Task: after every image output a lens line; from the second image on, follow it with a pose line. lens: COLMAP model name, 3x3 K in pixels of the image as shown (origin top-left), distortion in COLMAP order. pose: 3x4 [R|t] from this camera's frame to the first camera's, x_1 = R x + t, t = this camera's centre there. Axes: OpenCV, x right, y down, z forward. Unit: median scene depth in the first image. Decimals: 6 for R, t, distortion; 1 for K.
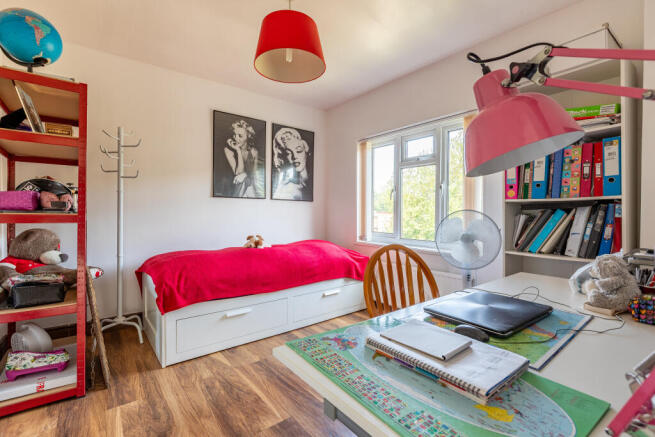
lens RADIAL K [[295.2, 0, 325.8], [0, 295.2, 212.0], [0, 0, 1]] dist [-0.000976, 0.000073]
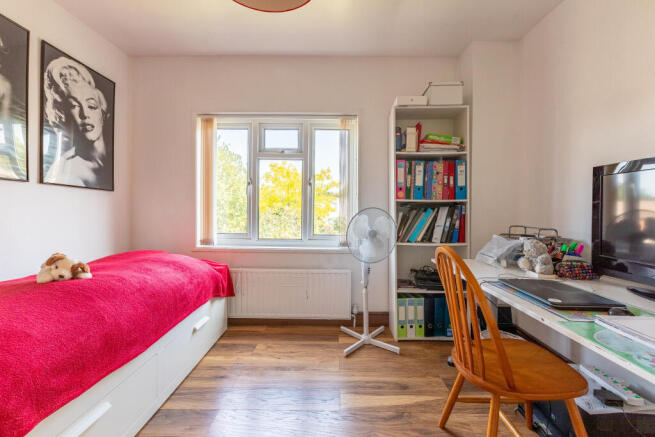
lens RADIAL K [[295.2, 0, 325.8], [0, 295.2, 212.0], [0, 0, 1]] dist [-0.000976, 0.000073]
pose [[0.628628, -0.002886, 0.777701, -0.322199], [-0.007601, 0.999923, 0.009854, -0.000781], [-0.777669, -0.012106, 0.628557, 0.312989]]
